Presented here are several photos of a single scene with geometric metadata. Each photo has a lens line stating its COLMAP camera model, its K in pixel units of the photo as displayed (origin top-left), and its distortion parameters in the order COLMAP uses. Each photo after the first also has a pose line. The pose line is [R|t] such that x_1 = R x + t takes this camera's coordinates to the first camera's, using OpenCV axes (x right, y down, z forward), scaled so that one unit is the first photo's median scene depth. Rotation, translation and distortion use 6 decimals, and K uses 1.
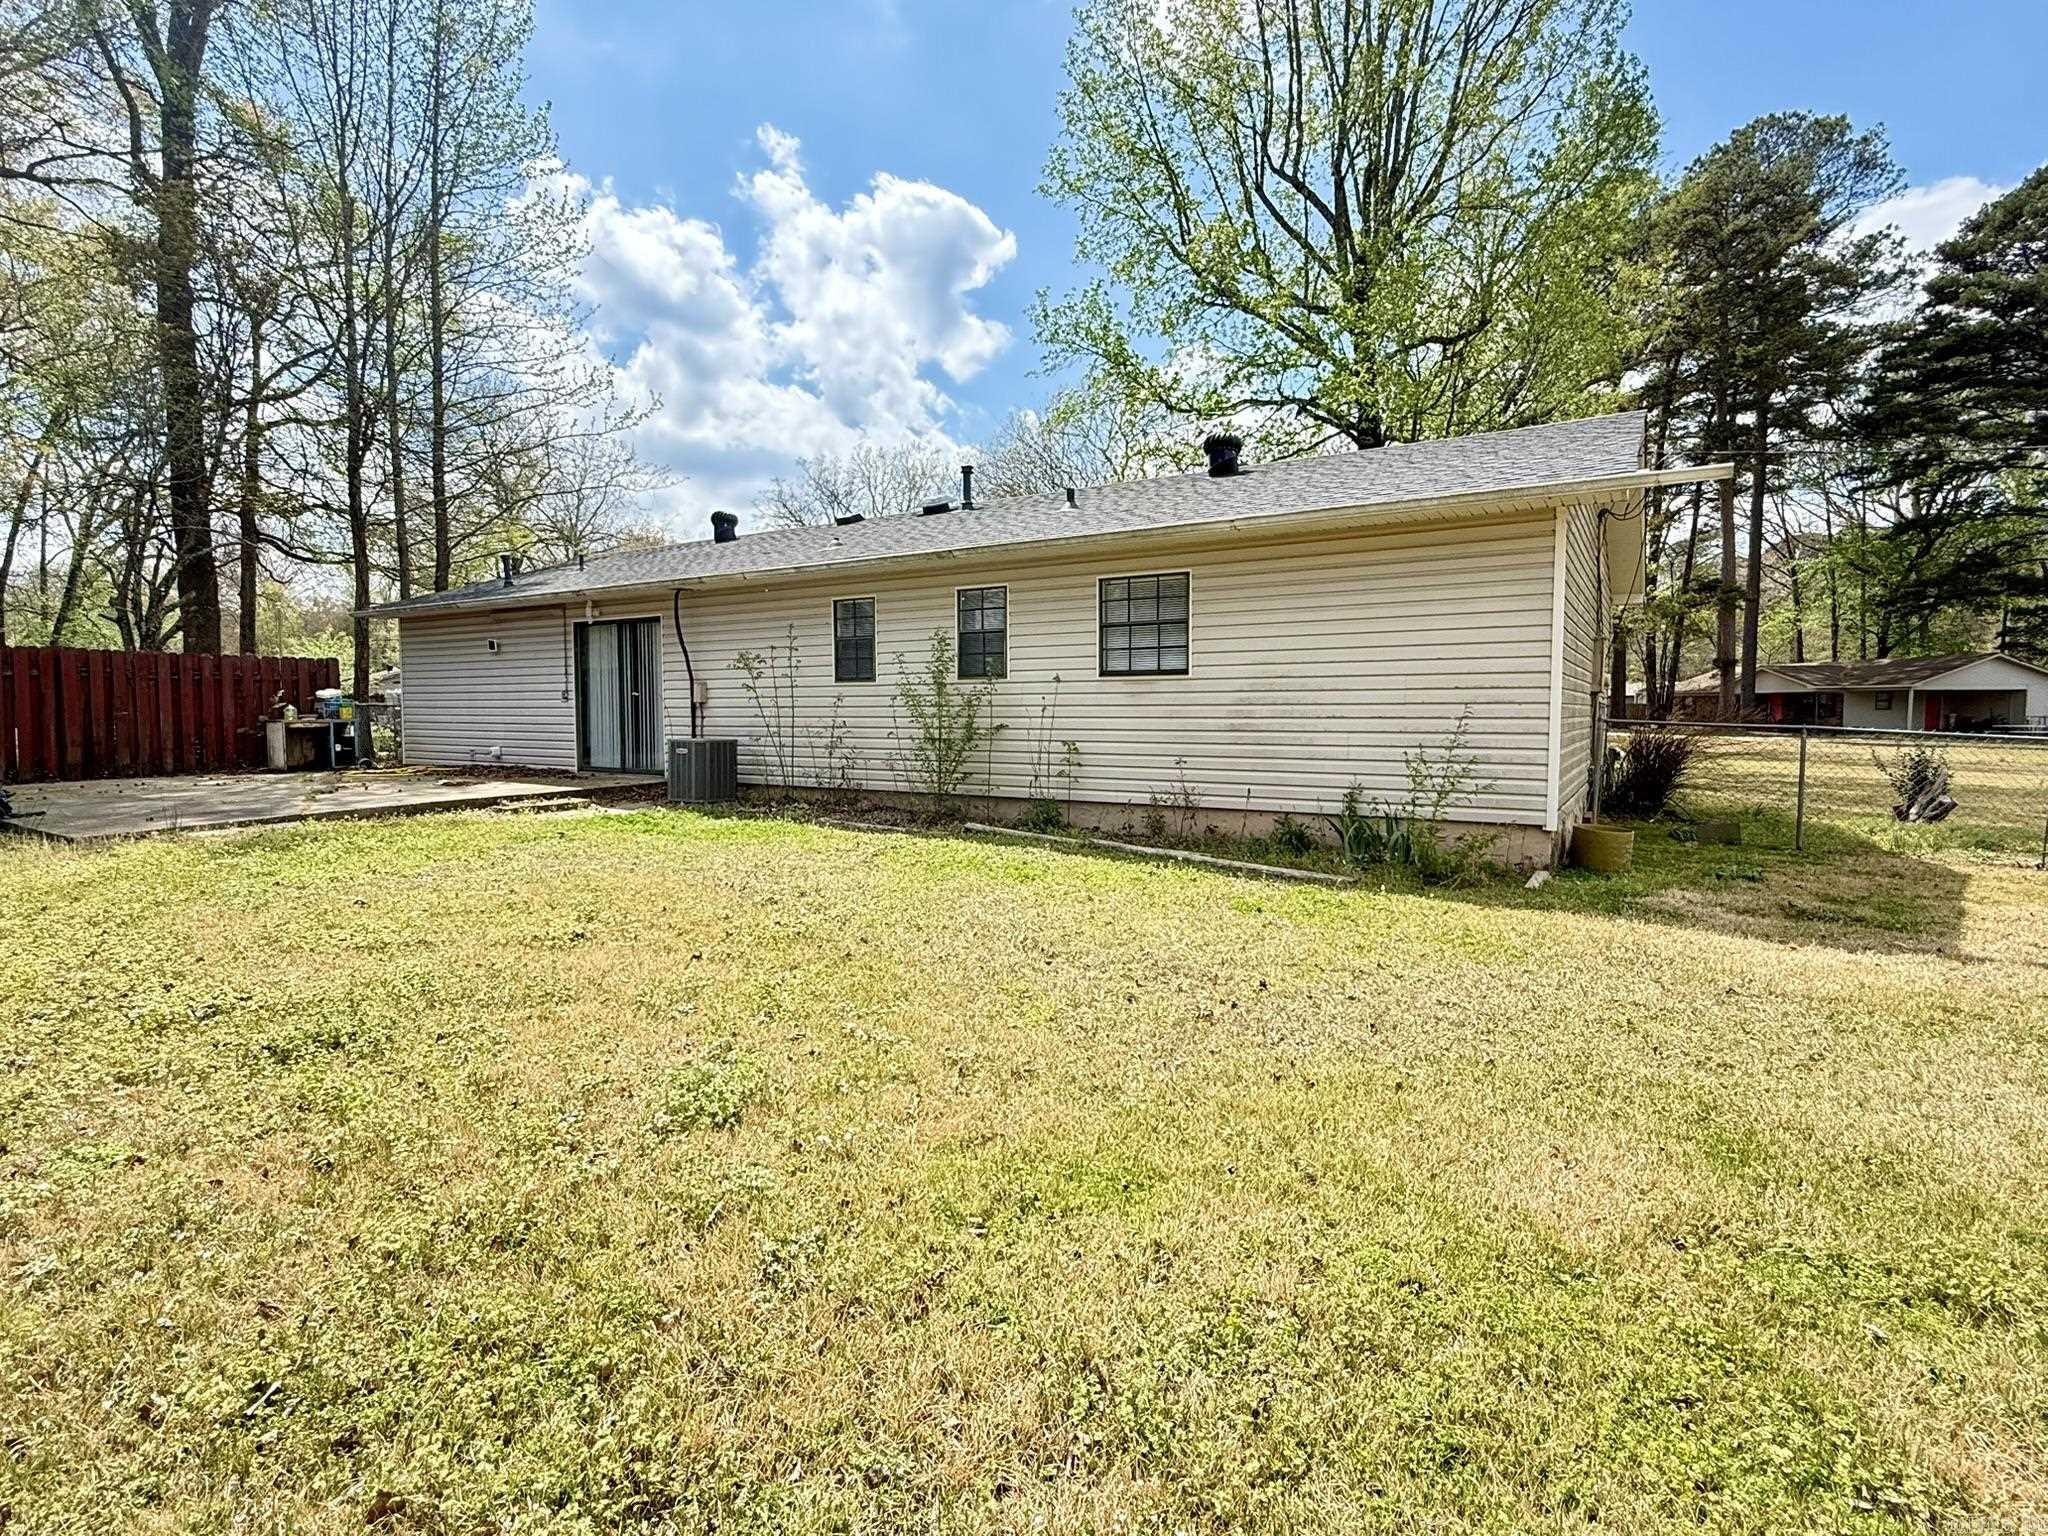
lens RADIAL K [[1005.1, 0, 1032.8], [0, 1005.1, 766.4], [0, 0, 1]] dist [0.000128, -0.000090]
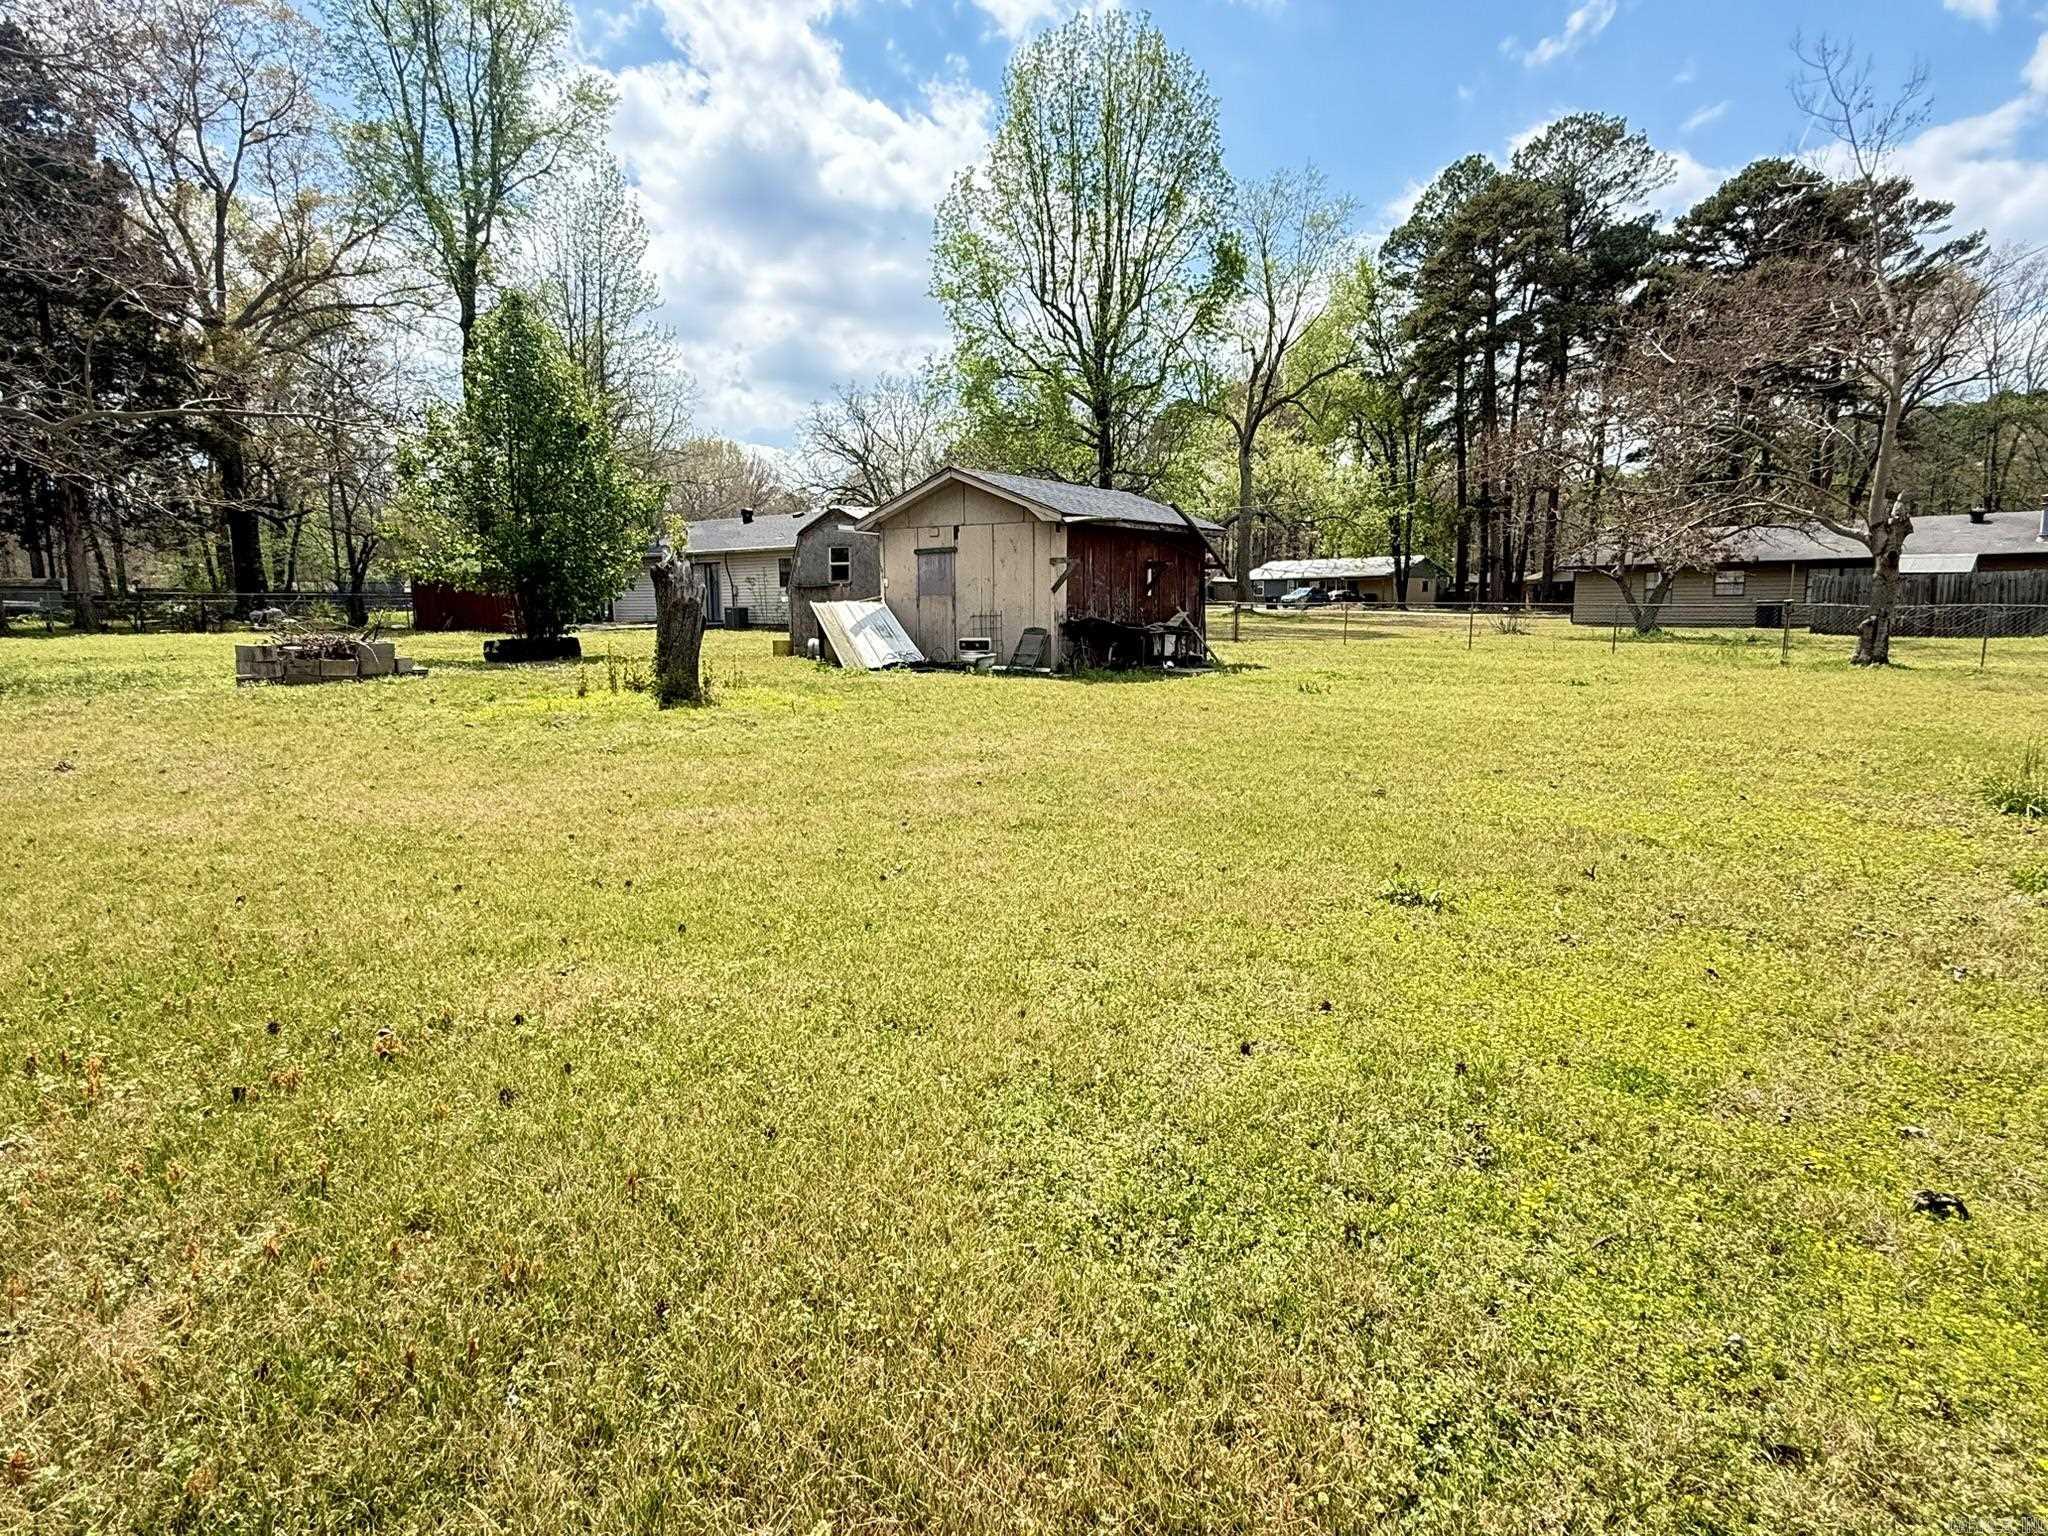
lens RADIAL K [[1060.3, 0, 1024.0], [0, 1060.3, 768.0], [0, 0, 1]] dist [-0.001185, 0.000037]
pose [[0.996056, 0.005880, -0.088527, 0.783155], [0.002752, 0.995274, 0.097069, 0.142443], [0.088679, -0.096930, 0.991333, -2.034511]]
